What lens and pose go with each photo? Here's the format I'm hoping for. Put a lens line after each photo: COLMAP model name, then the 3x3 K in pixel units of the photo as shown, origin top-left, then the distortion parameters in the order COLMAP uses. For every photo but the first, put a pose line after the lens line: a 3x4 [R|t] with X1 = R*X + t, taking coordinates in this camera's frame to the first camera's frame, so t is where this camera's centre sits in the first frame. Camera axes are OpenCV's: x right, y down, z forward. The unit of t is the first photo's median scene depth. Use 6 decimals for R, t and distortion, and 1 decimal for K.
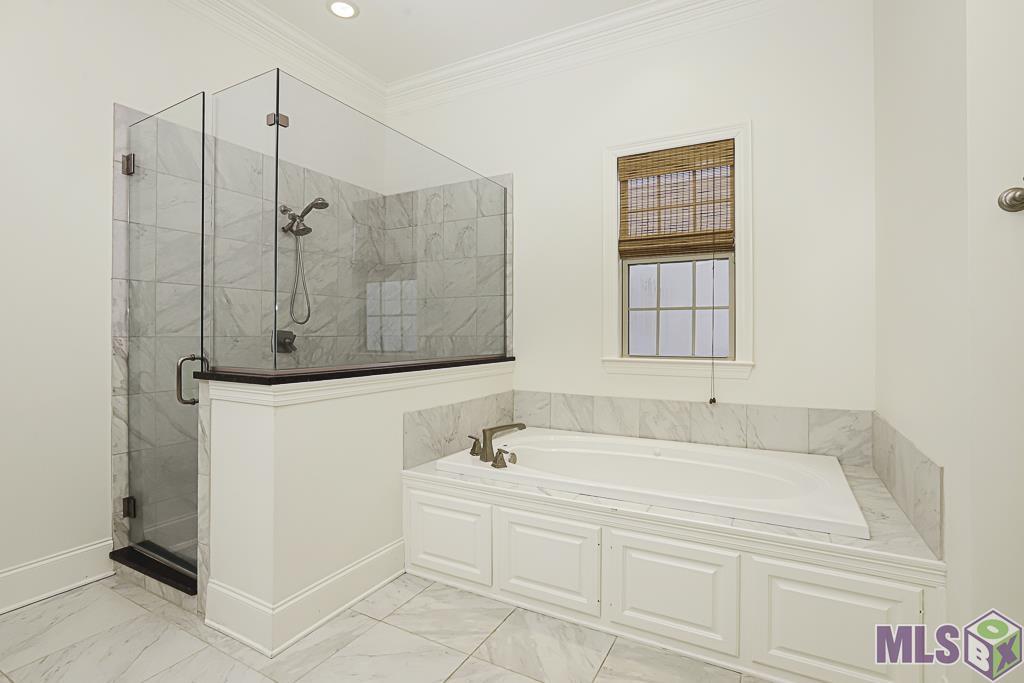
lens RADIAL K [[468.5, 0, 511.5], [0, 468.5, 329.0], [0, 0, 1]] dist [-0.034289, 0.000569]
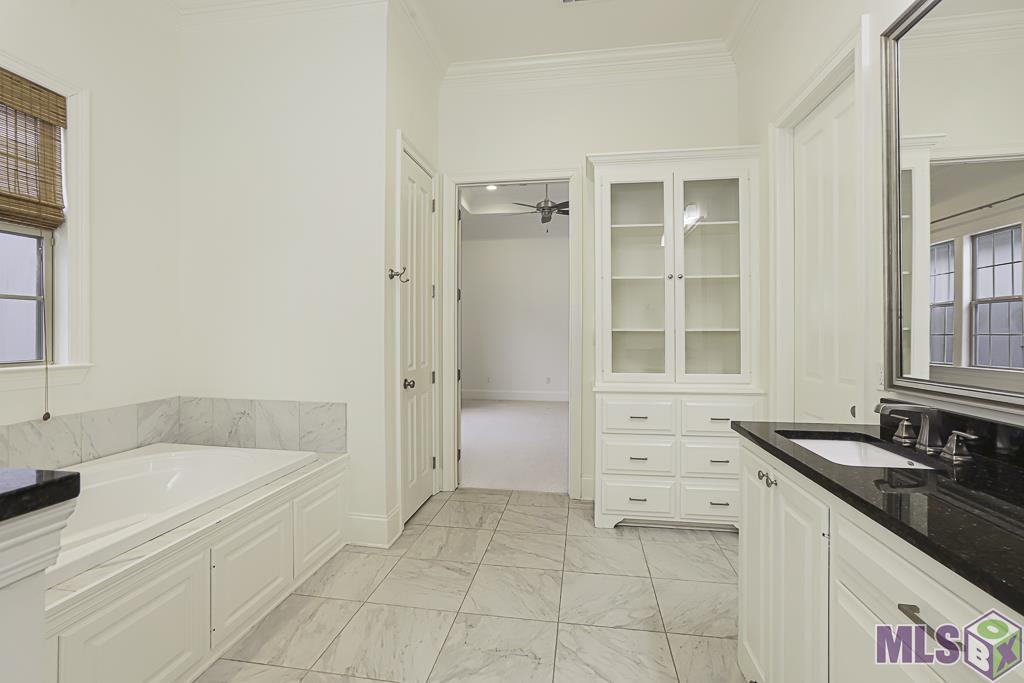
lens RADIAL K [[468.5, 0, 511.5], [0, 468.5, 329.0], [0, 0, 1]] dist [-0.034289, 0.000569]
pose [[-0.320873, 0.005497, 0.947106, -0.604385], [-0.006795, 0.999944, -0.008105, 0.007242], [-0.947098, -0.009037, -0.320818, 0.546499]]
